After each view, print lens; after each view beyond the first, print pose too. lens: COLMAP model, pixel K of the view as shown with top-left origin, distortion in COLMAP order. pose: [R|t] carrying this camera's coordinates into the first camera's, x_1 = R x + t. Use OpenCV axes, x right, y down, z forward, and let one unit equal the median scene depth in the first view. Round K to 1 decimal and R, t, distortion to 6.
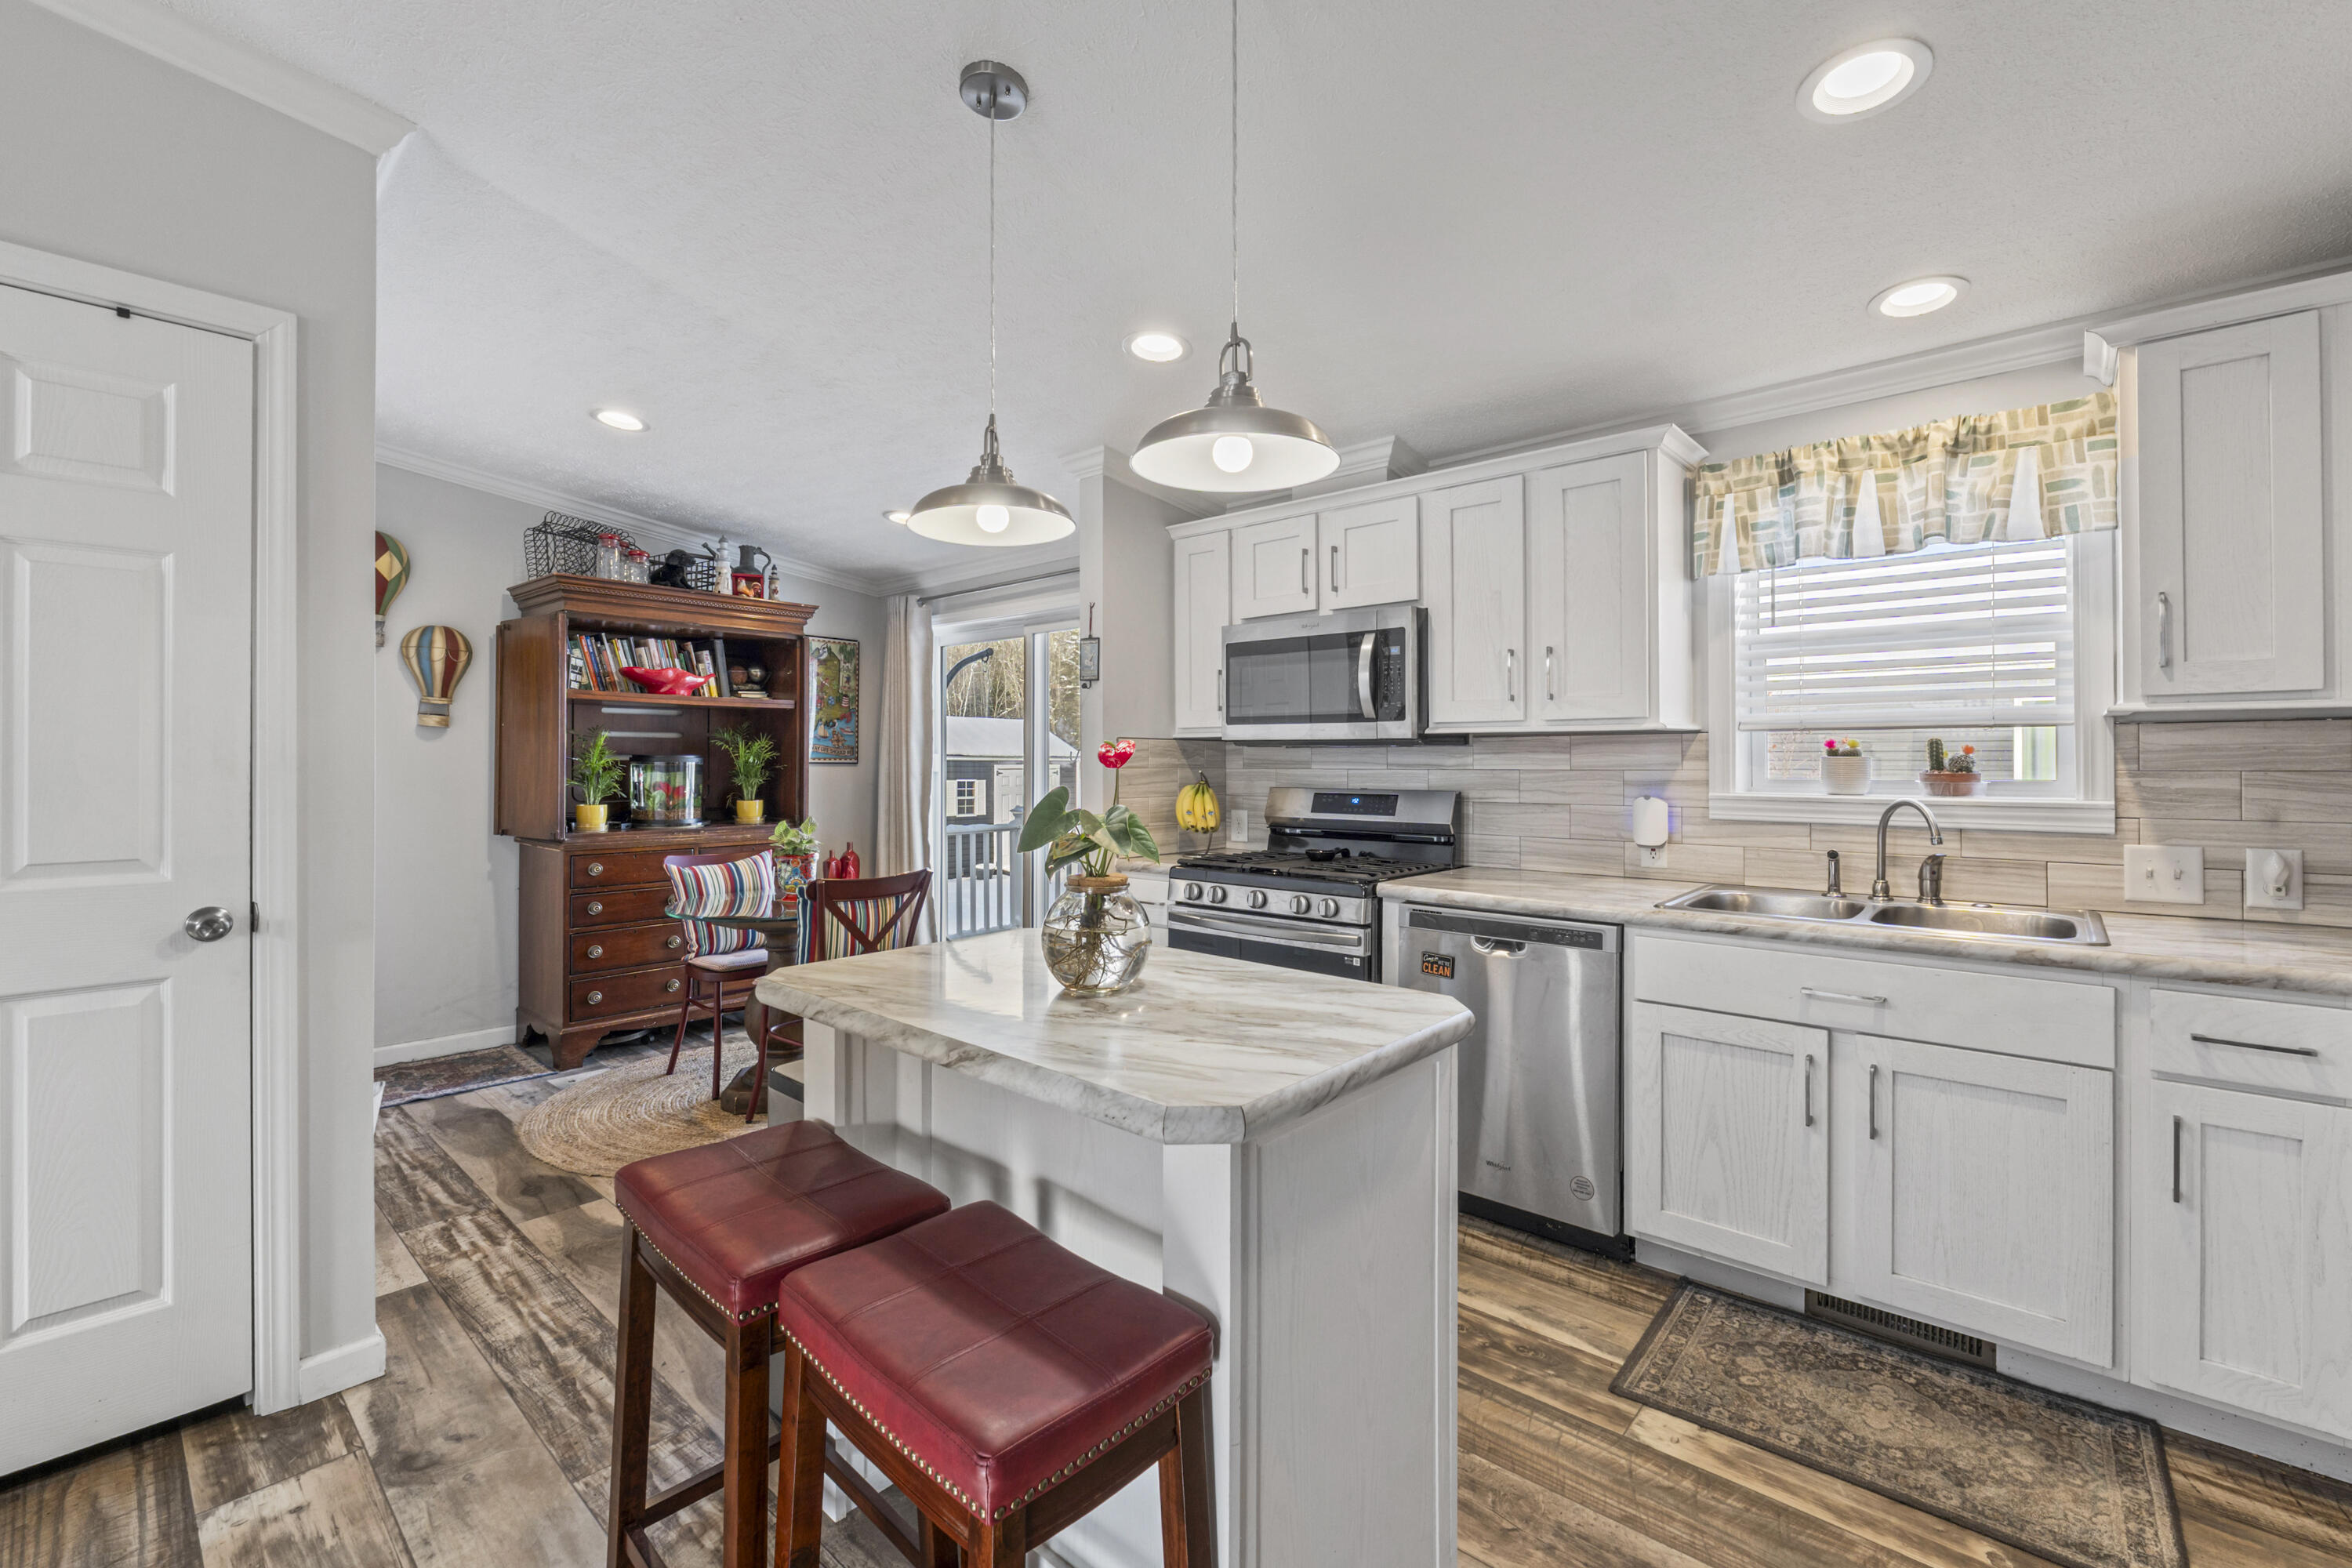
lens RADIAL K [[991.5, 0, 1180.4], [0, 991.5, 757.9], [0, 0, 1]] dist [-0.008820, 0.000020]
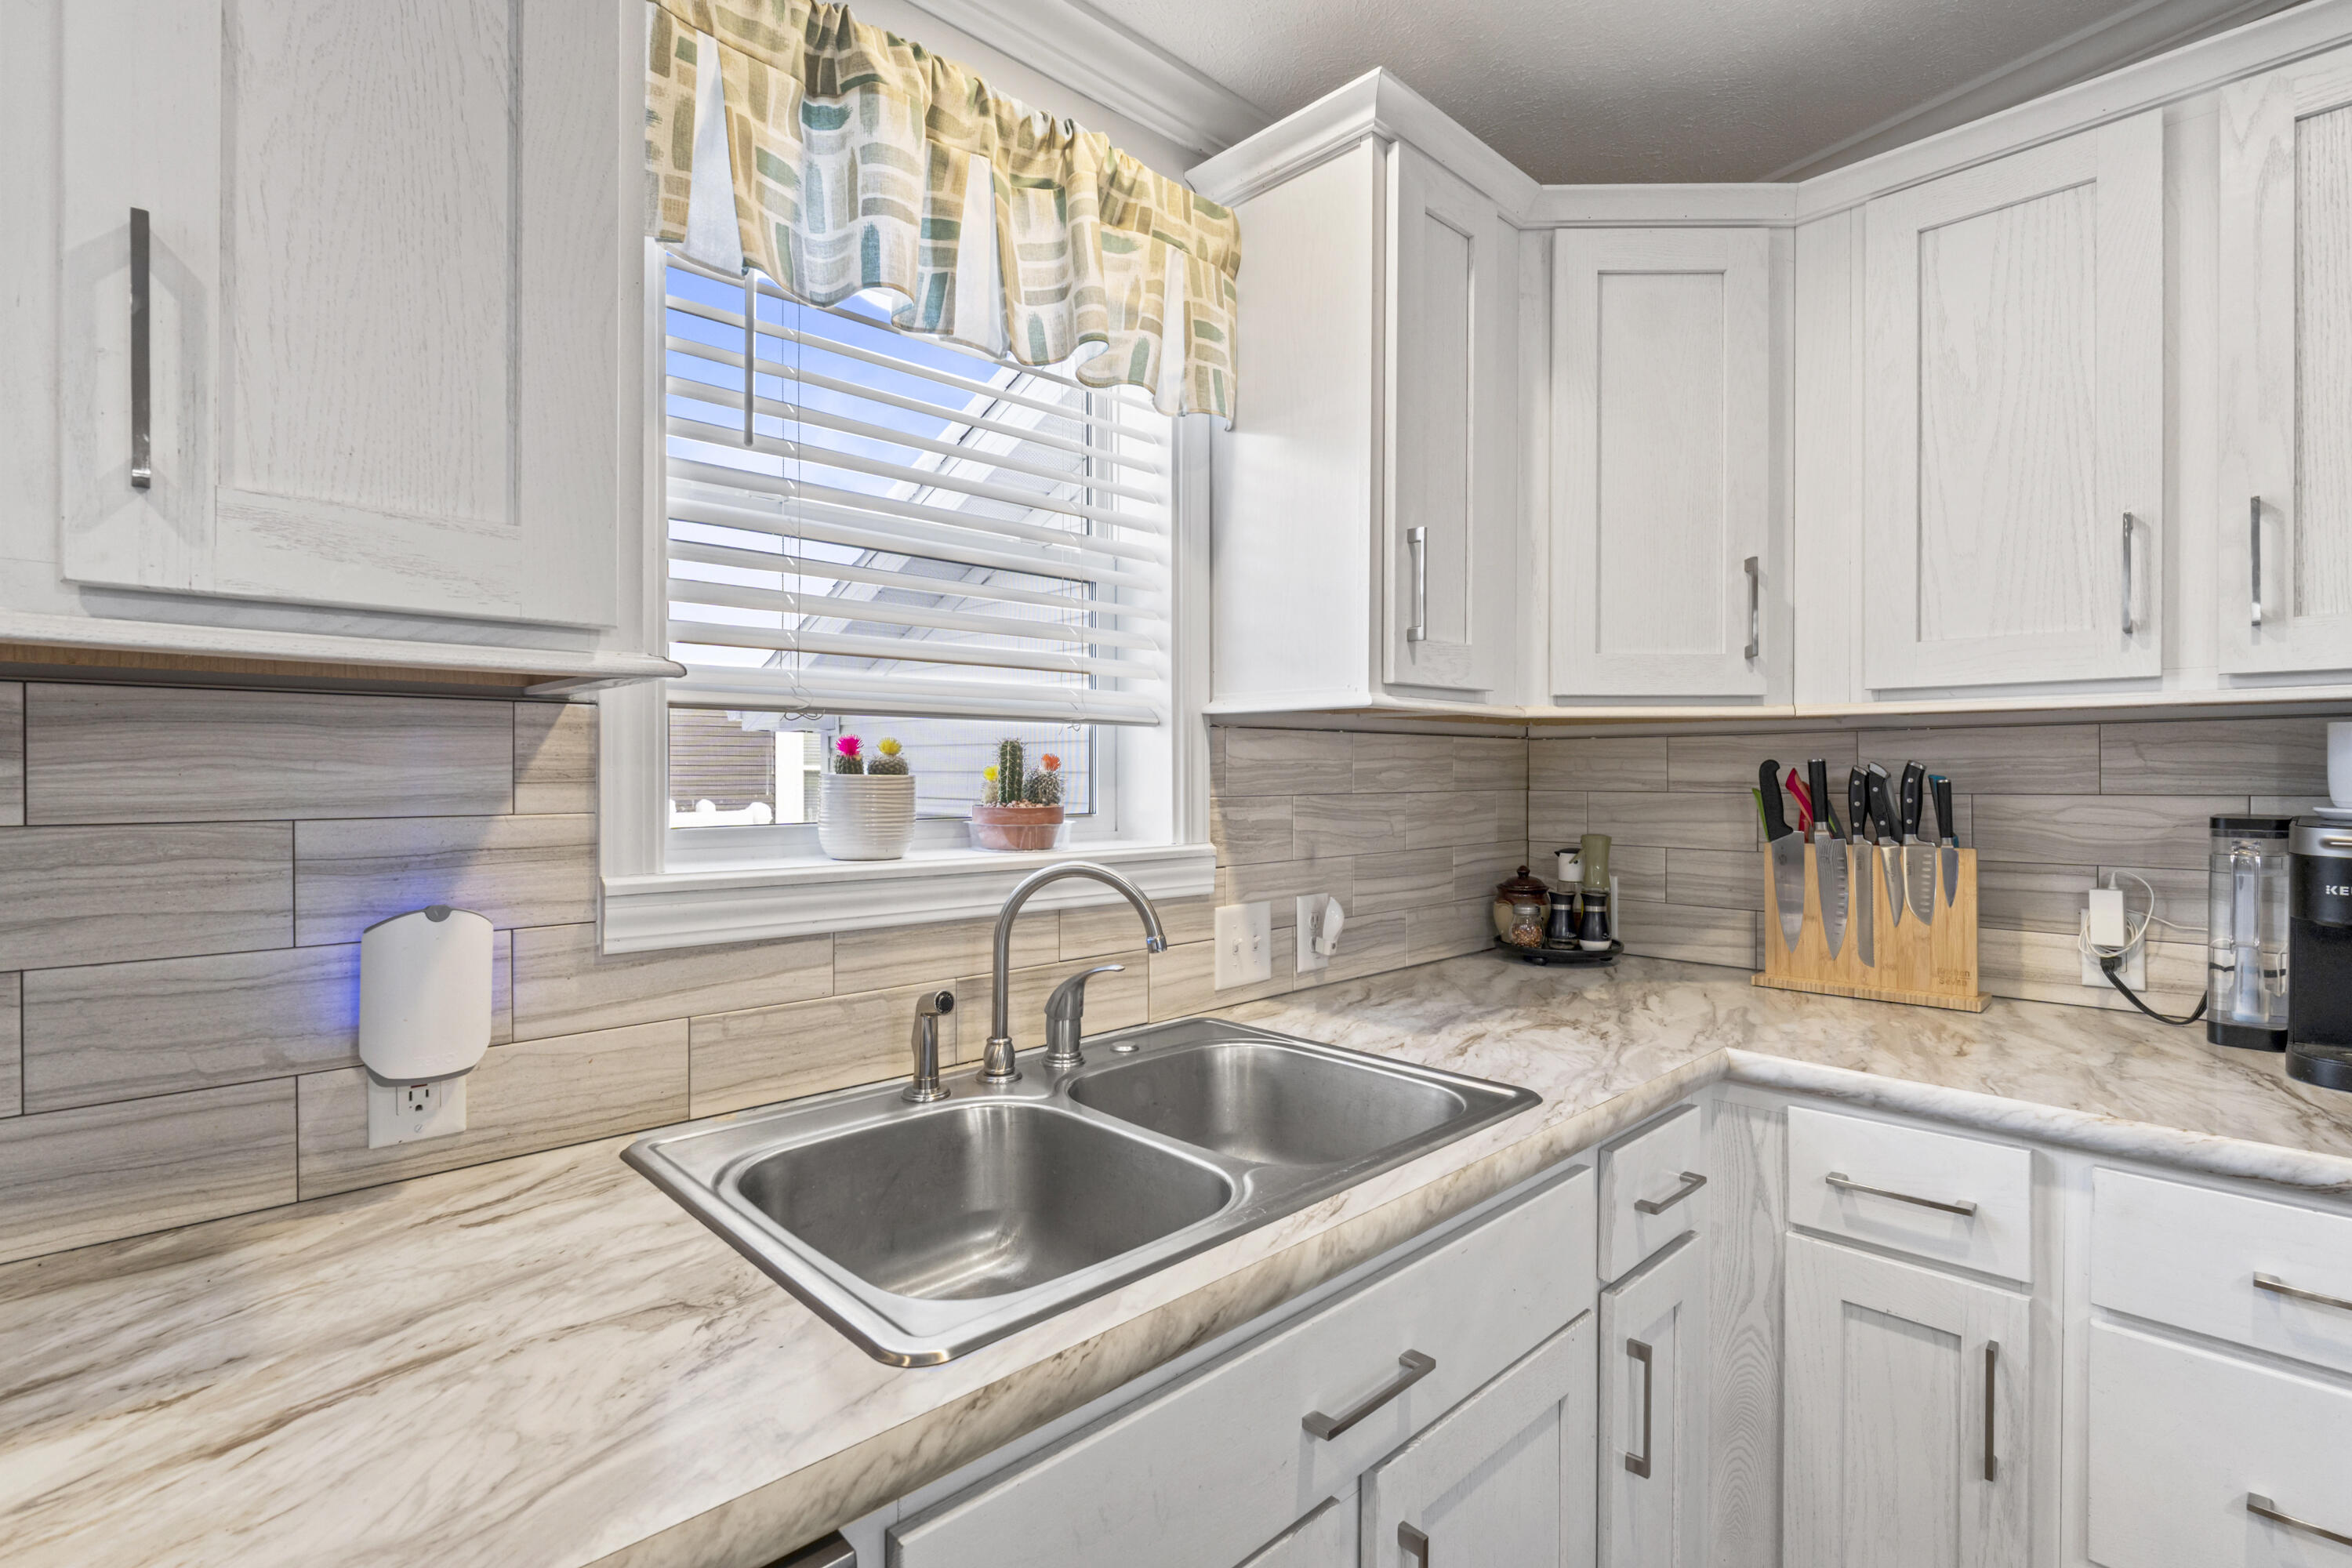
lens RADIAL K [[1098.6, 0, 1173.8], [0, 1098.6, 773.8], [0, 0, 1]] dist [-0.007869, -0.000159]
pose [[0.085479, 0.002189, 0.996338, 0.170663], [-0.003011, 0.999994, -0.001939, -0.000836], [-0.996335, -0.002835, 0.085485, 0.762668]]
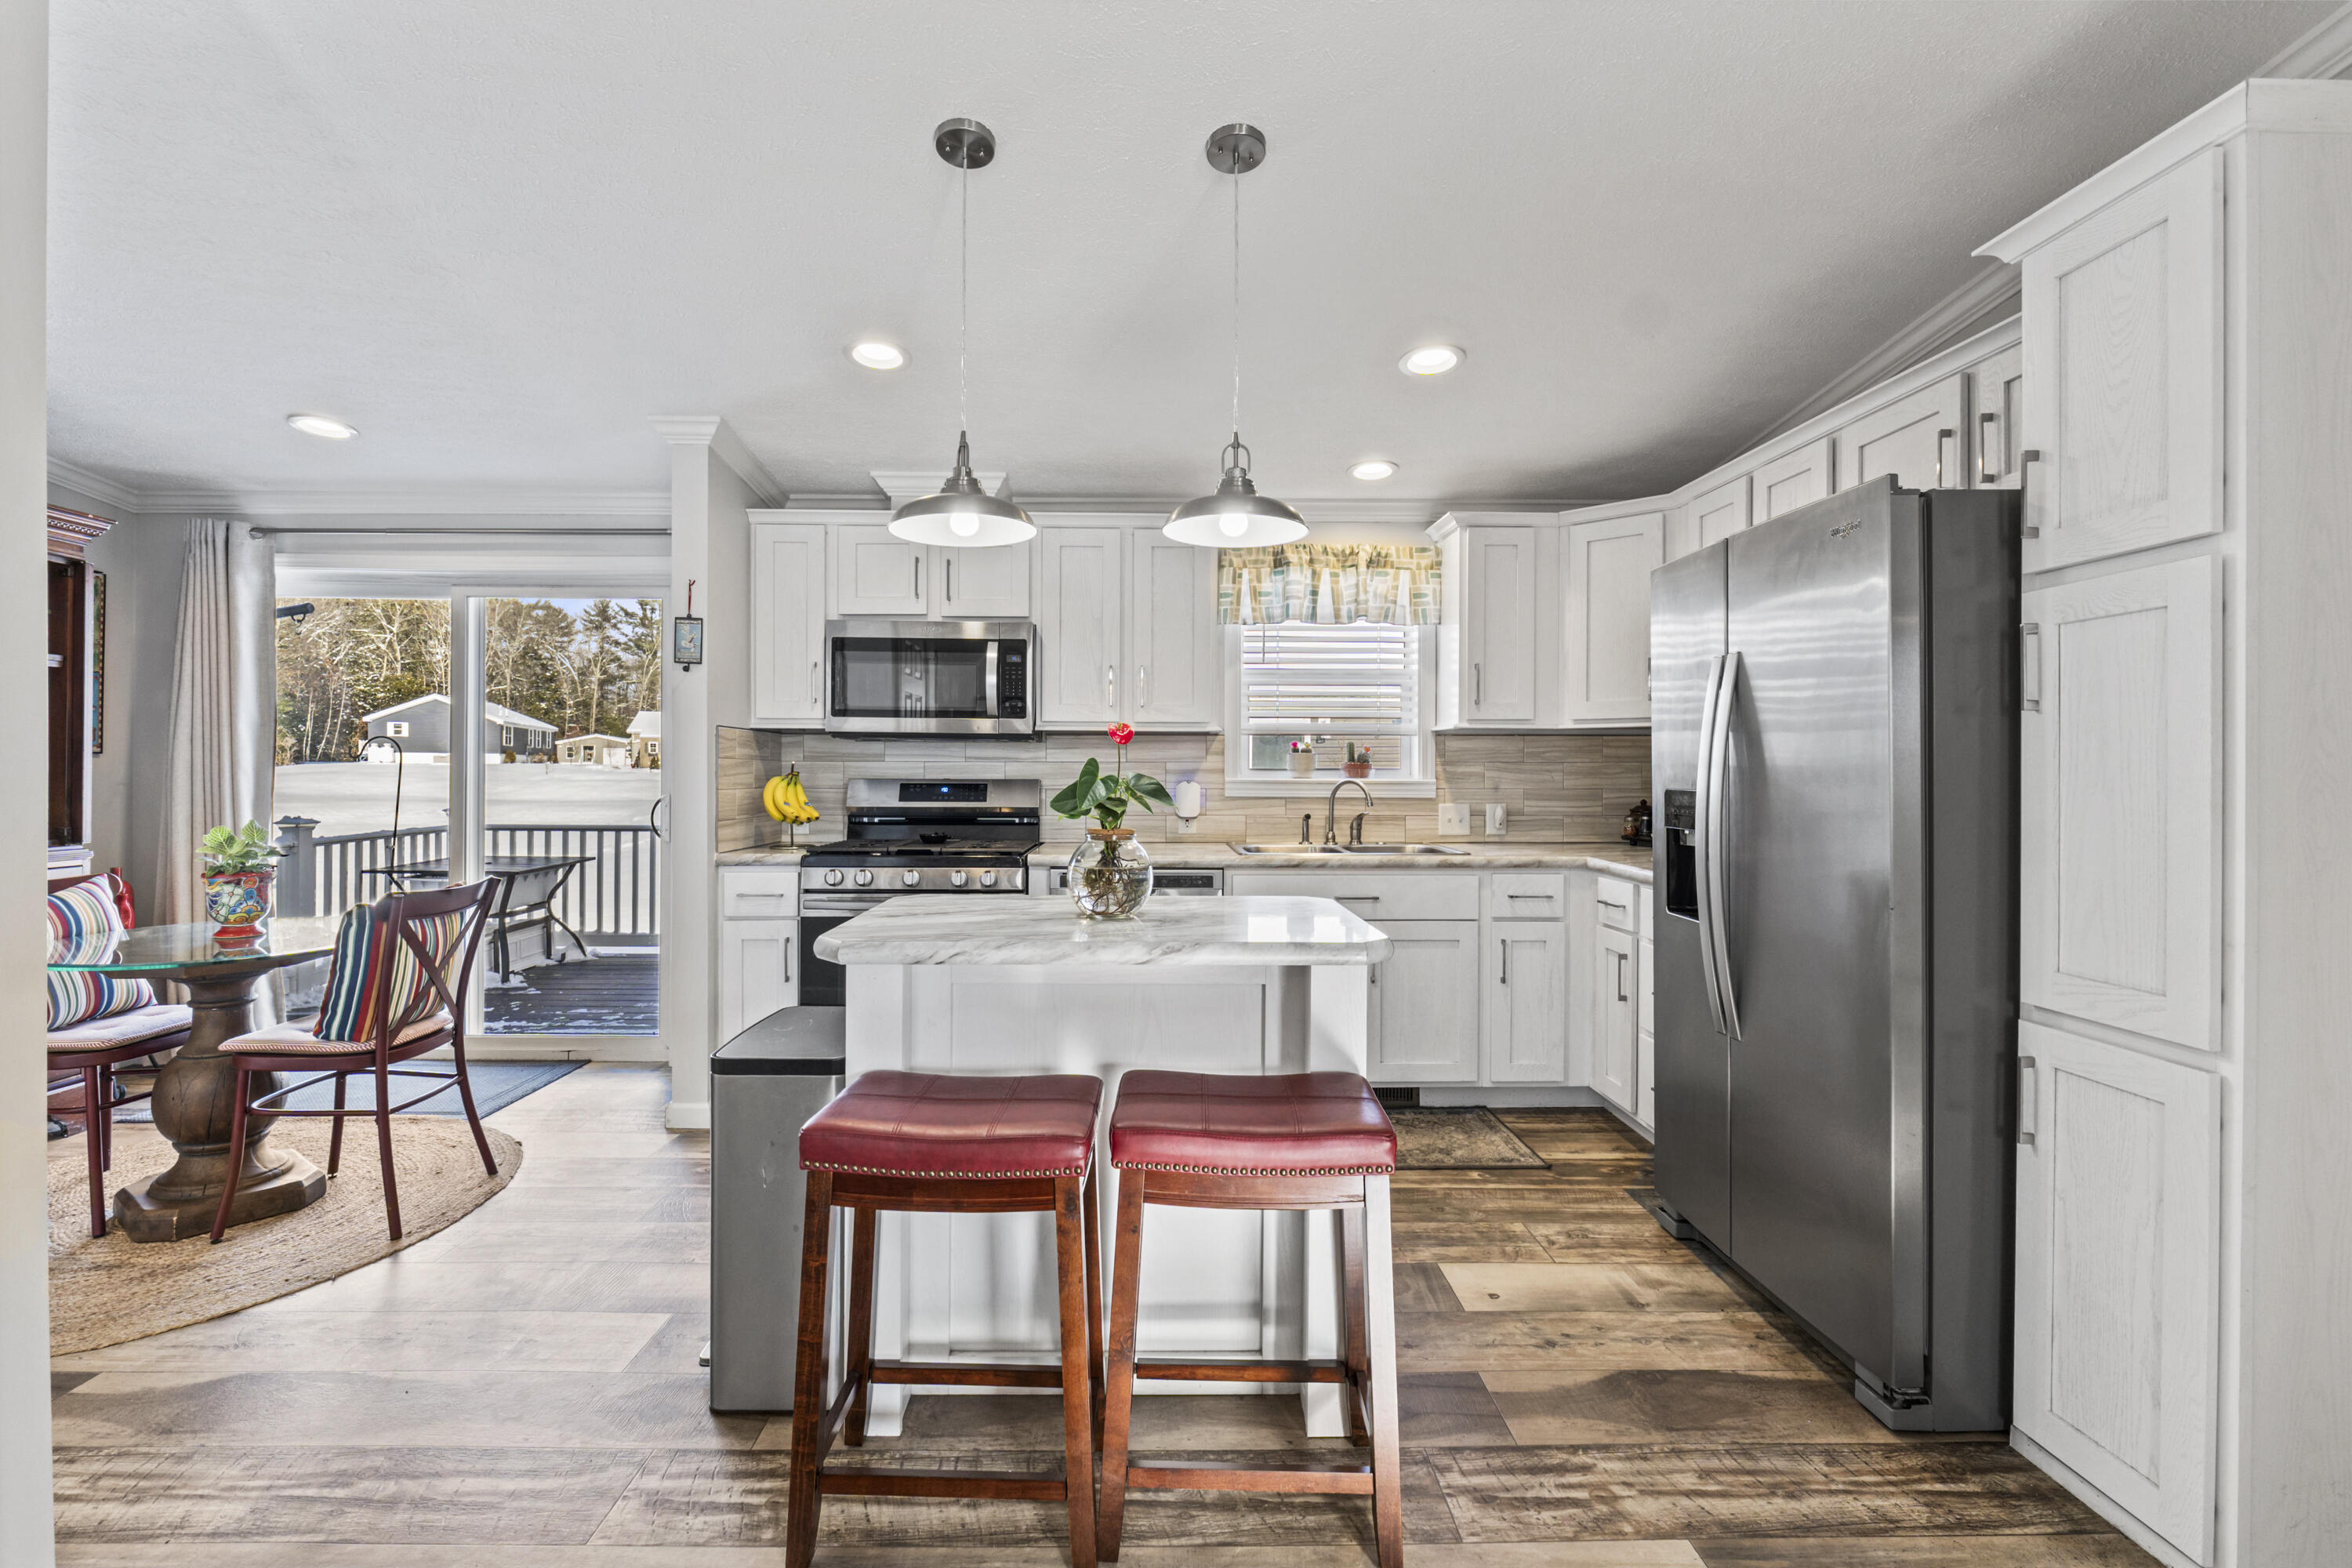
lens RADIAL K [[1026.9, 0, 1165.0], [0, 1026.9, 775.6], [0, 0, 1]] dist [-0.004944, -0.002796]
pose [[0.733832, 0.000994, 0.679330, -0.514003], [-0.006221, 0.999967, 0.005258, 0.024325], [-0.679303, -0.008085, 0.733814, -0.012505]]
